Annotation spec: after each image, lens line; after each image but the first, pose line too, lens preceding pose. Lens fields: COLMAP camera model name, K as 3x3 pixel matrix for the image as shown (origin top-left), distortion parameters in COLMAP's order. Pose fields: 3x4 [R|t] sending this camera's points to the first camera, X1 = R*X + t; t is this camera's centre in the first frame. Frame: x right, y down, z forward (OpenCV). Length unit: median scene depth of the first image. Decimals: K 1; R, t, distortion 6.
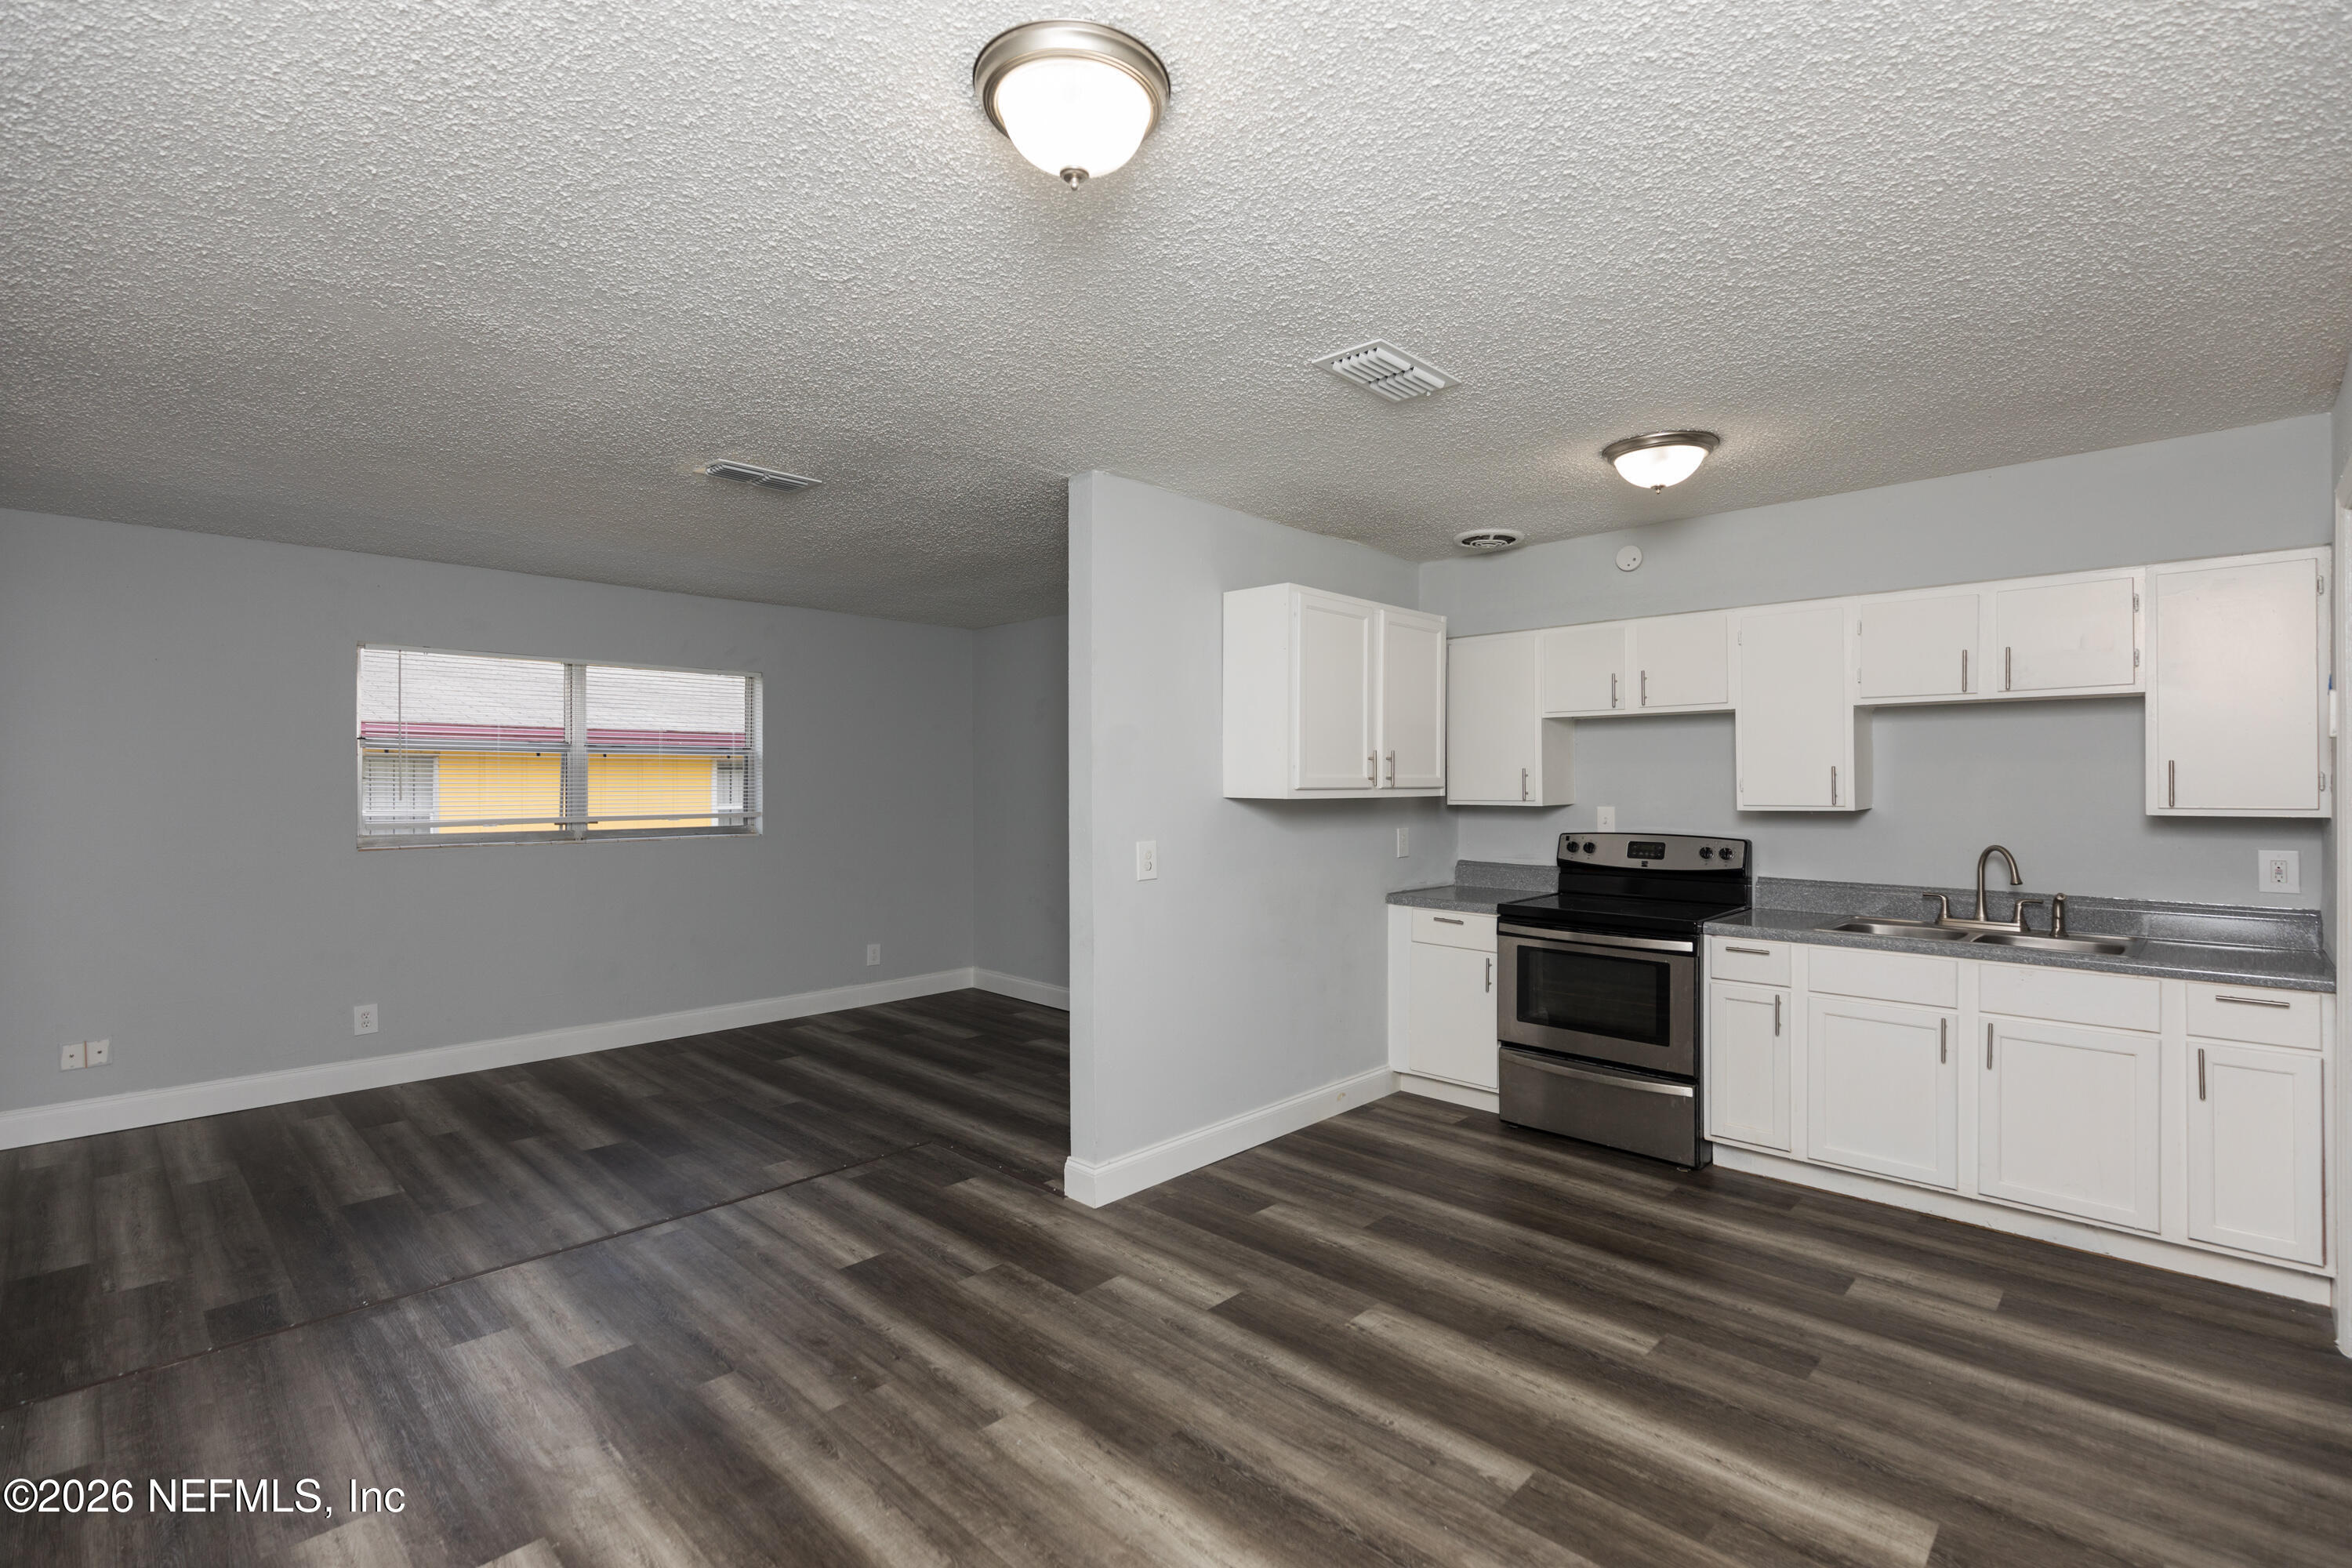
lens RADIAL K [[1066.9, 0, 1179.2], [0, 1066.9, 778.3], [0, 0, 1]] dist [0.007426, 0.000114]
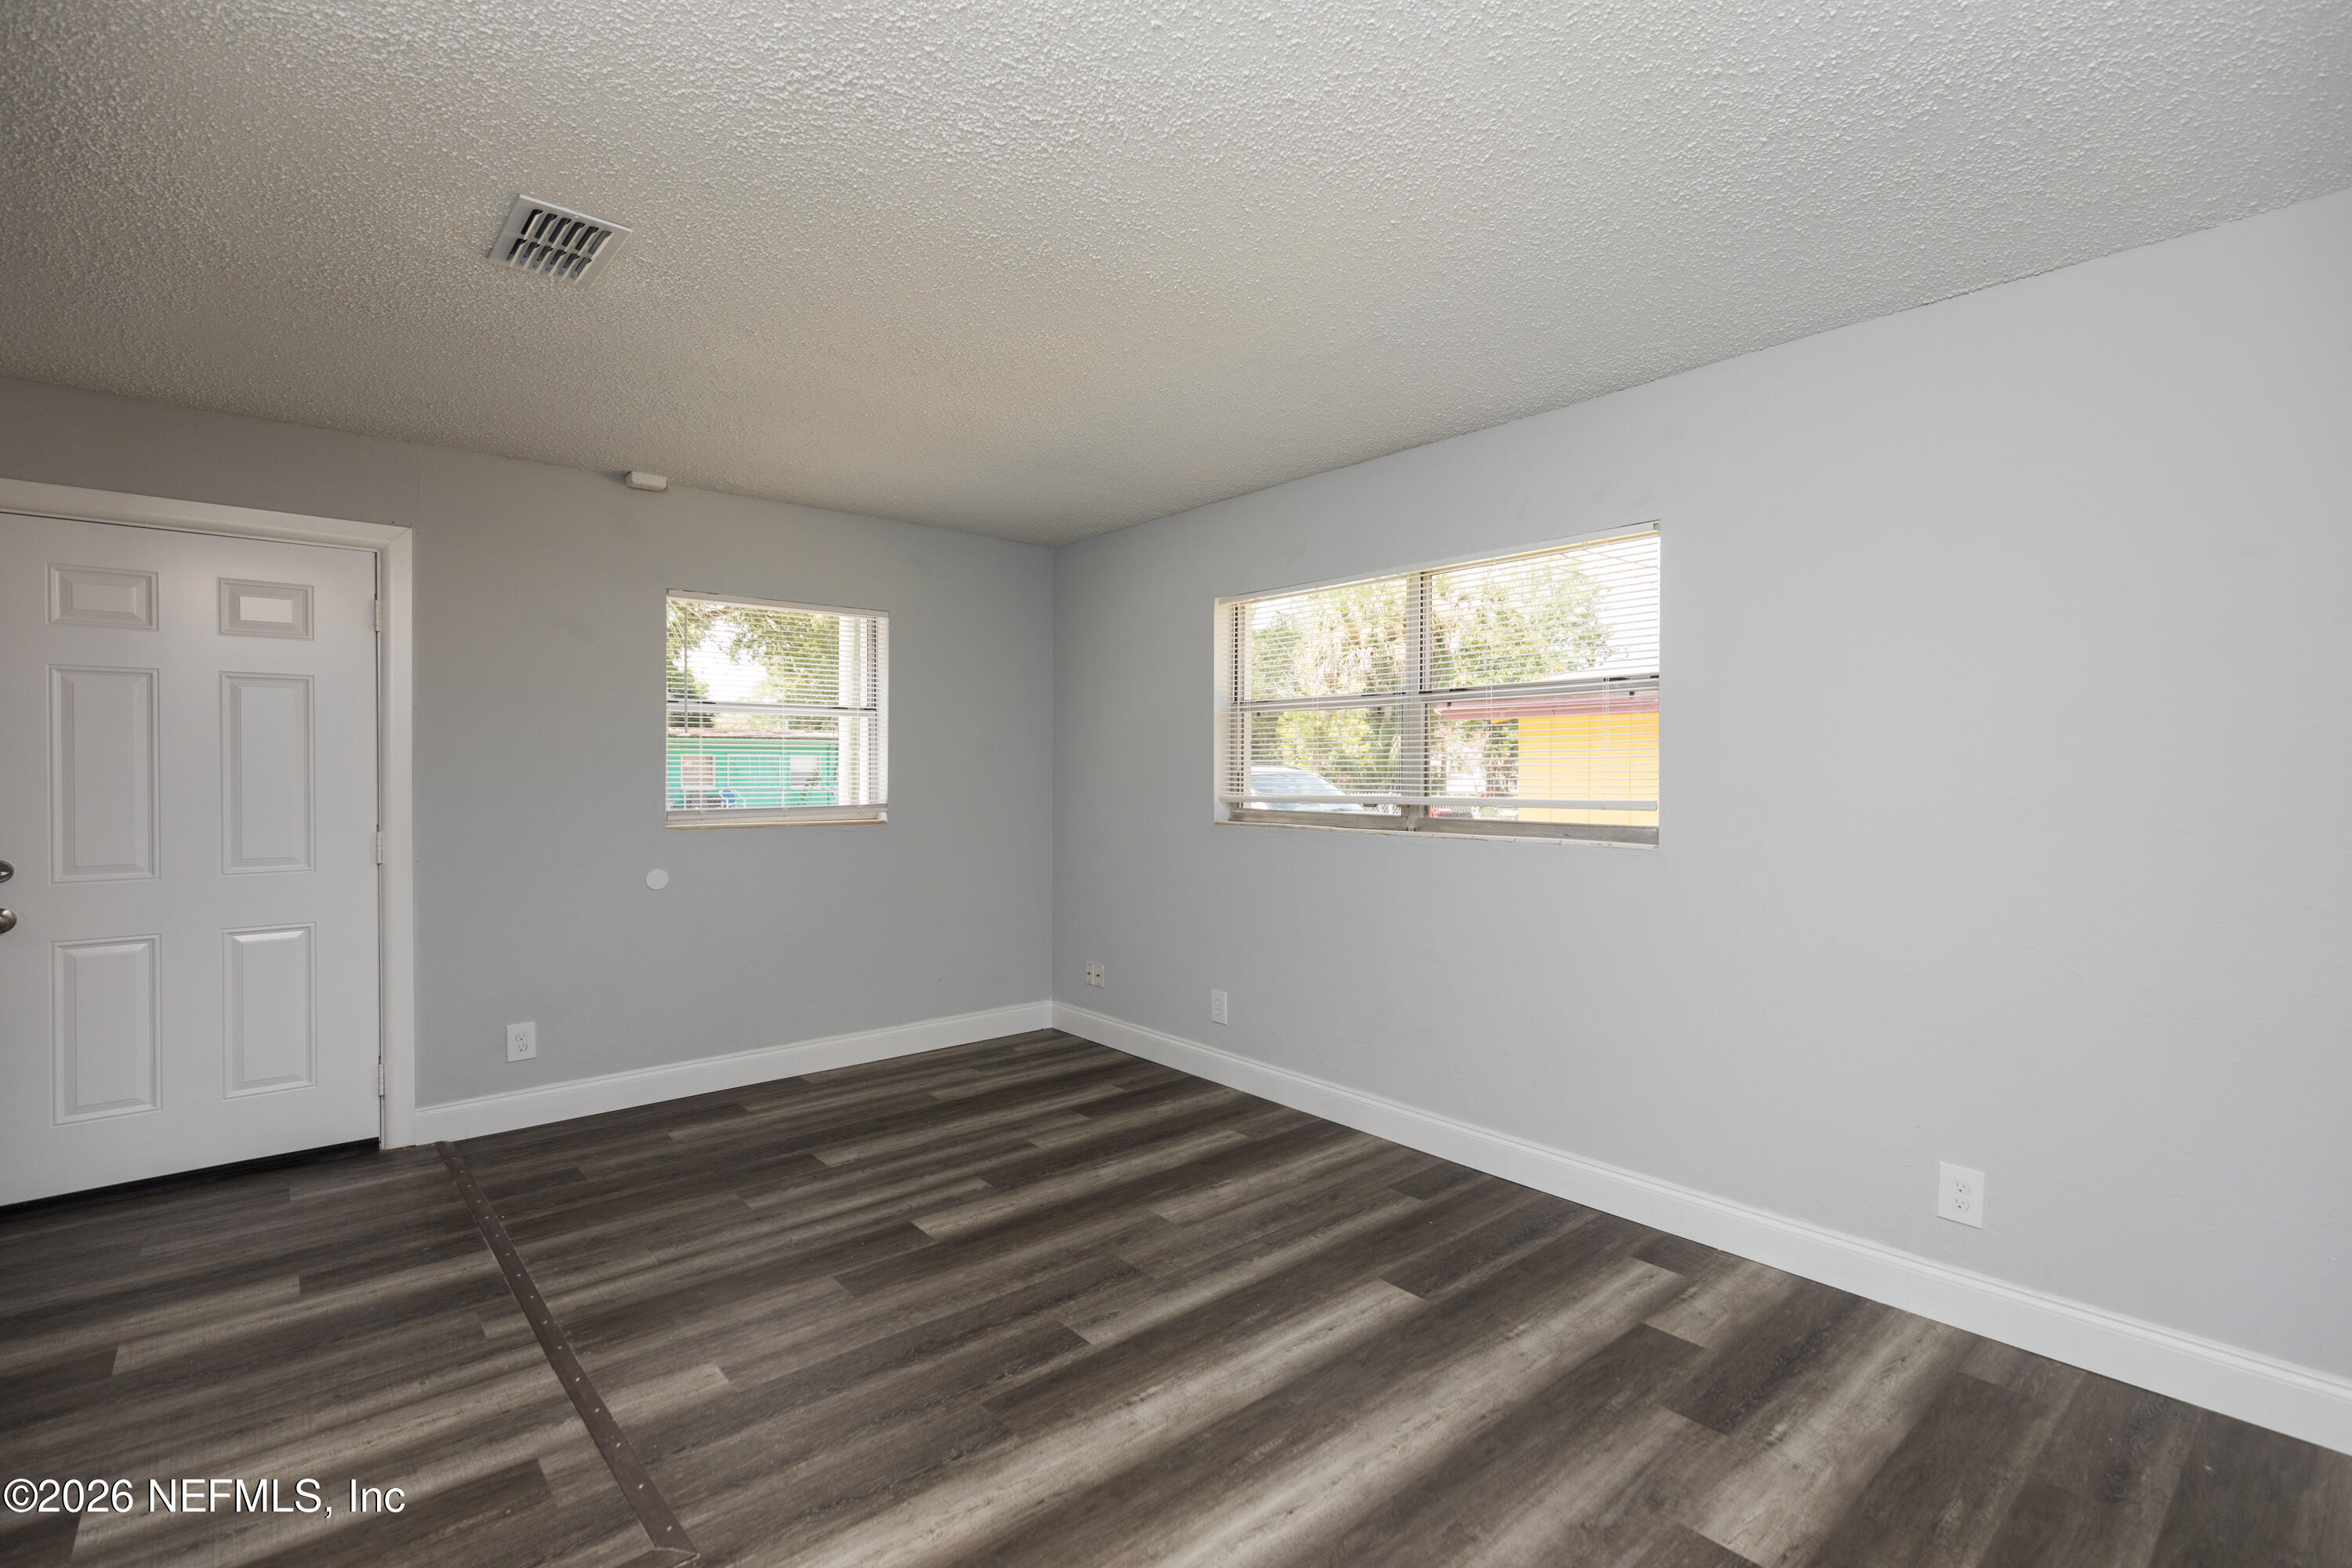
lens RADIAL K [[1066.9, 0, 1179.2], [0, 1066.9, 778.3], [0, 0, 1]] dist [0.007426, 0.000114]
pose [[-0.091049, 0.007703, -0.995817, 0.065336], [0.004010, 0.999965, 0.007369, 0.010800], [0.995838, -0.003323, -0.091077, 0.465657]]
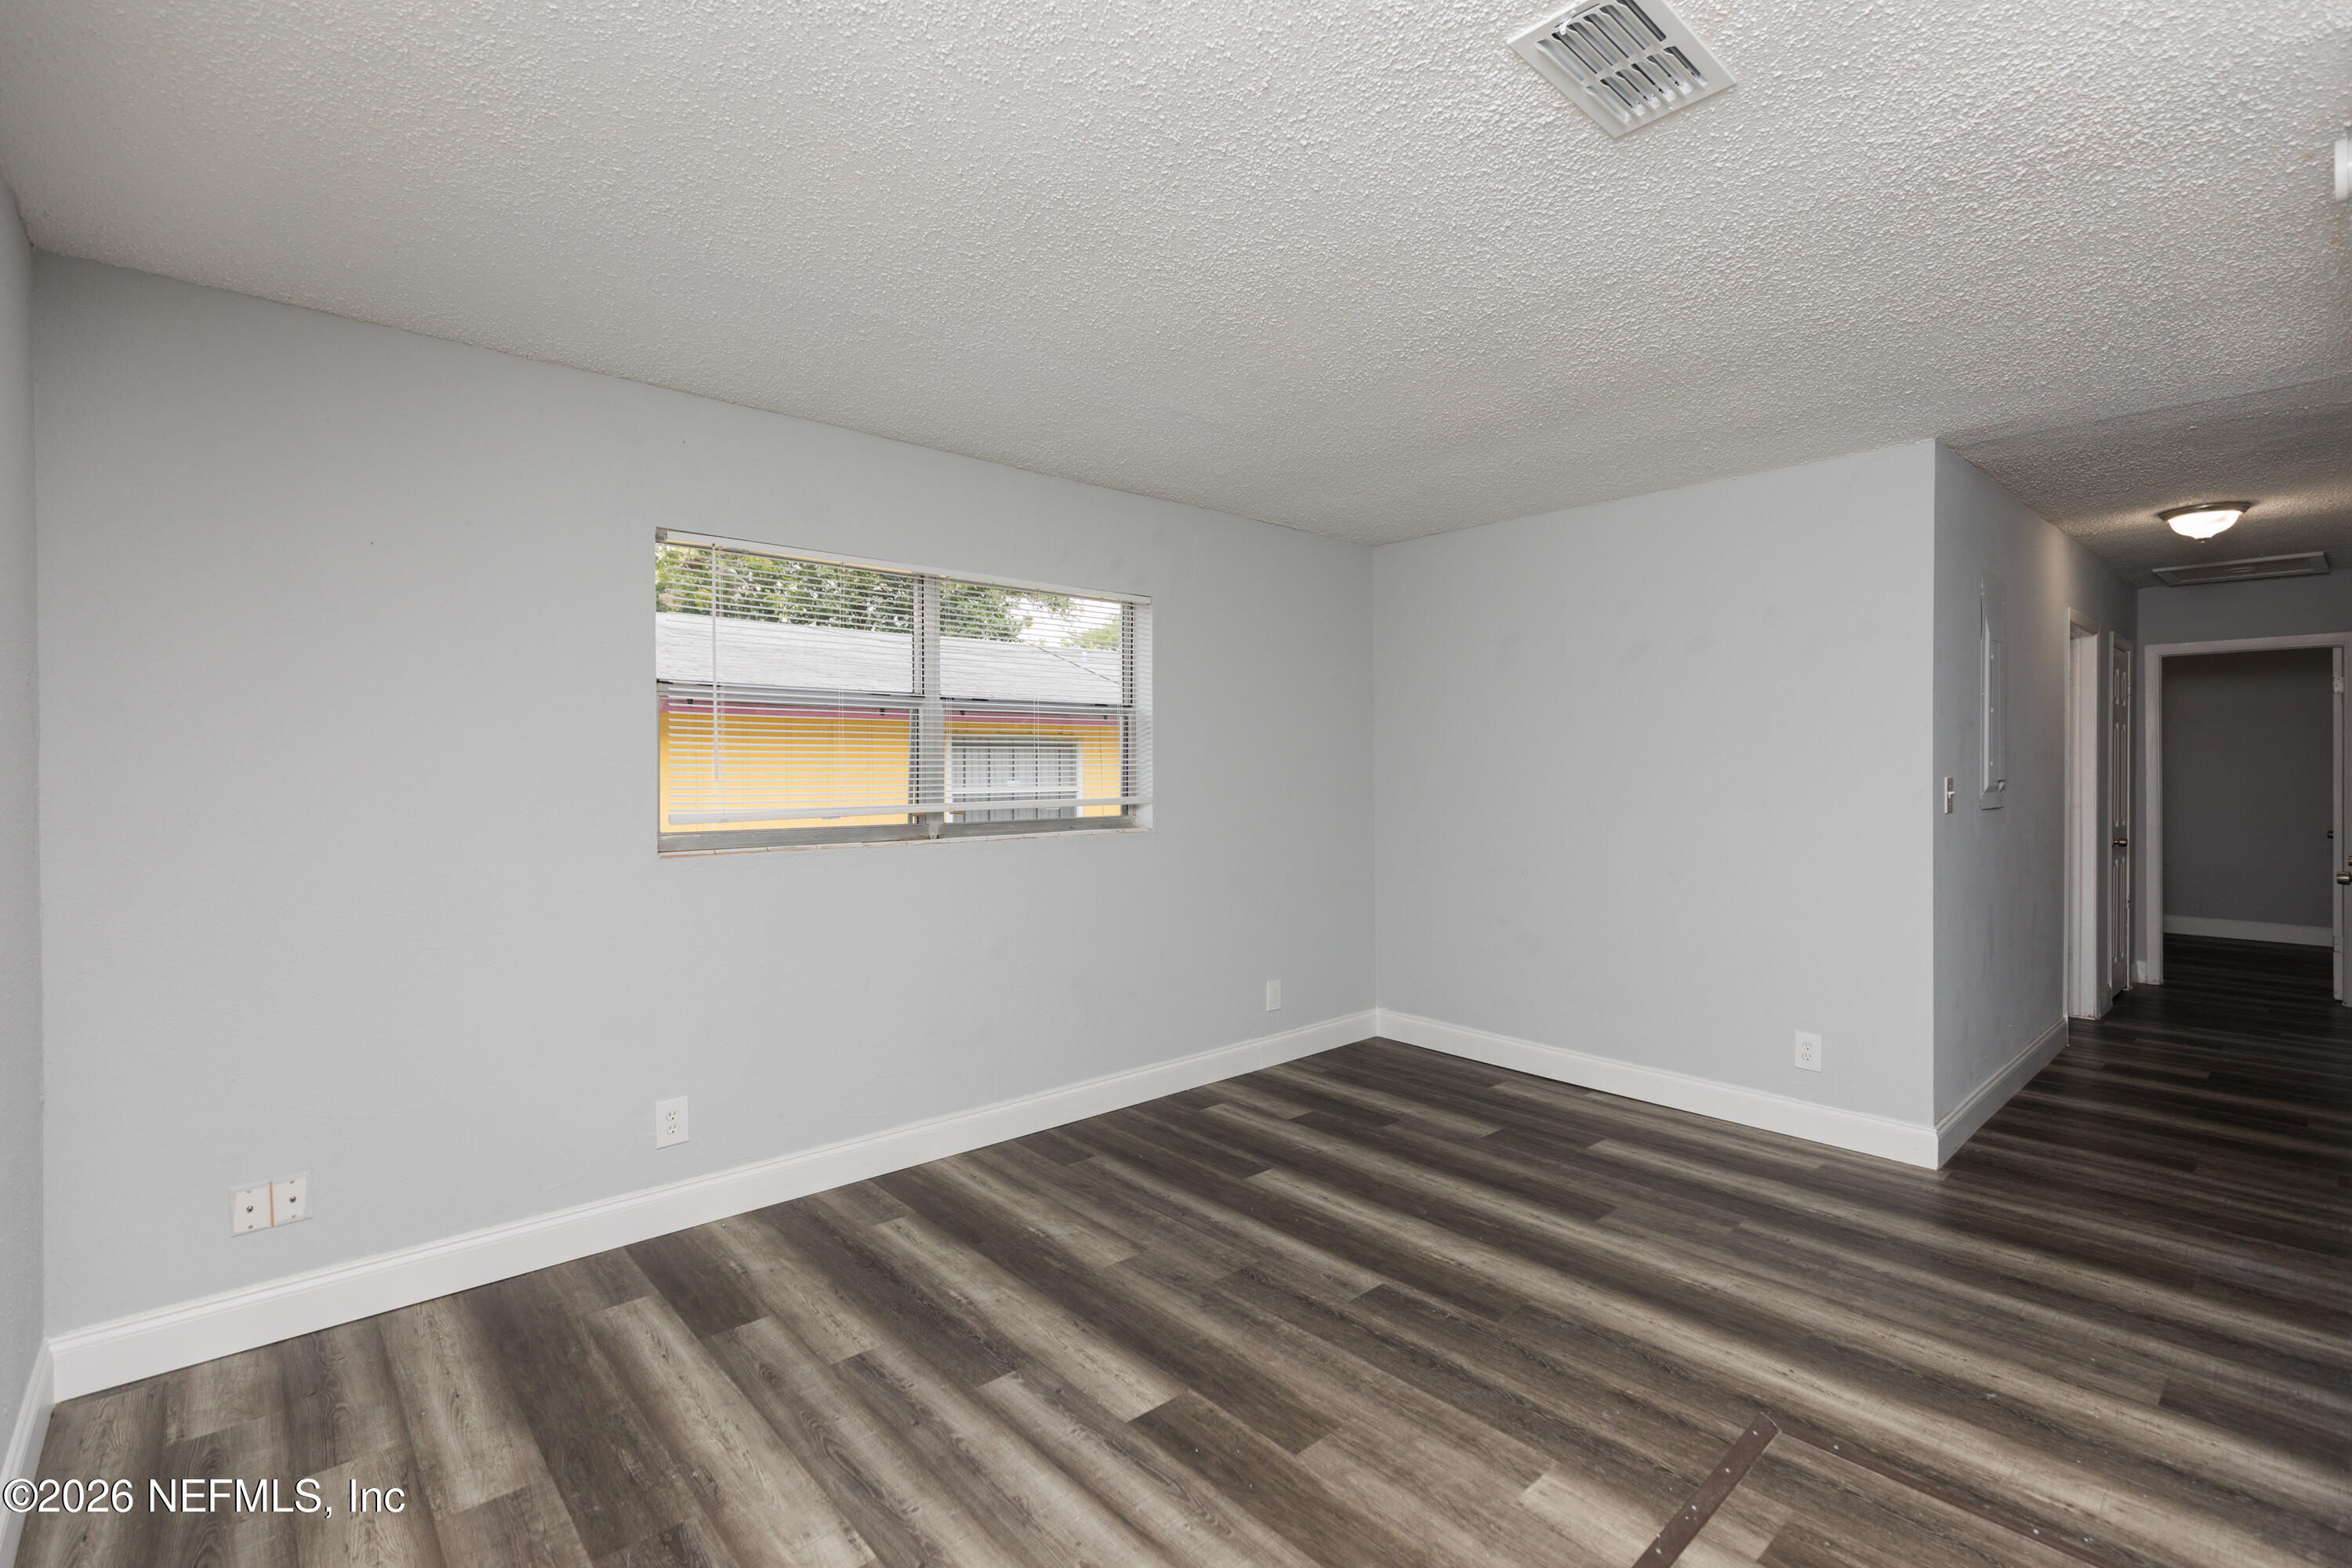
lens RADIAL K [[1066.9, 0, 1179.2], [0, 1066.9, 778.3], [0, 0, 1]] dist [0.007426, 0.000114]
pose [[0.997326, -0.004065, -0.072962, -0.180903], [0.005294, 0.999847, 0.016660, 0.004238], [0.072883, -0.017002, 0.997196, 0.171914]]
